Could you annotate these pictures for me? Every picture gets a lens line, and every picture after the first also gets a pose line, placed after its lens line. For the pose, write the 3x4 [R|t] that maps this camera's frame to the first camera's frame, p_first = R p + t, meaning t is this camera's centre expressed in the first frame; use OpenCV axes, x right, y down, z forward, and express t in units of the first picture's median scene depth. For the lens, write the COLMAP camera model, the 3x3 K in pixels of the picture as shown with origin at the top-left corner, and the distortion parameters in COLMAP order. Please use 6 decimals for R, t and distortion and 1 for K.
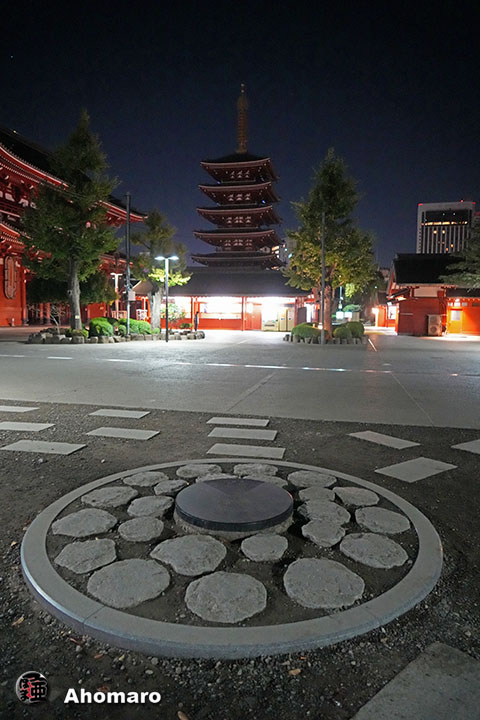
lens RADIAL K [[482.4, 0, 235.4], [0, 482.4, 358.6], [0, 0, 1]] dist [-0.027402, 0.016582]
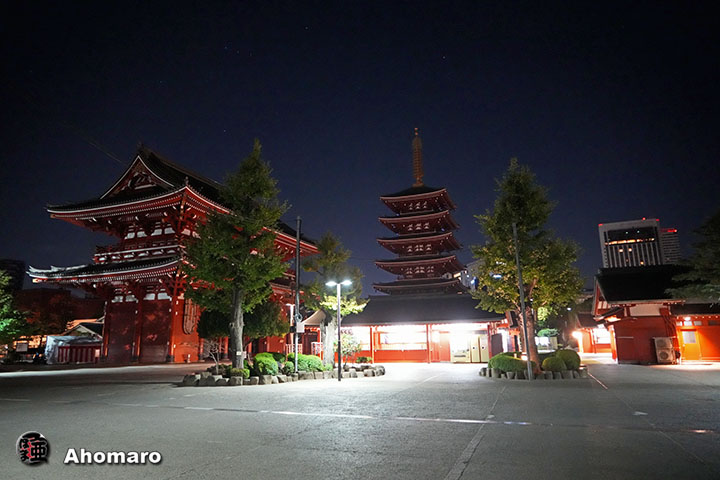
lens RADIAL K [[482.4, 0, 366.1], [0, 482.4, 235.8], [0, 0, 1]] dist [-0.027402, 0.016582]
pose [[0.993454, -0.052547, -0.101430, 0.002404], [0.018849, 0.951154, -0.308139, -0.013237], [0.112667, 0.304210, 0.945919, 0.111292]]
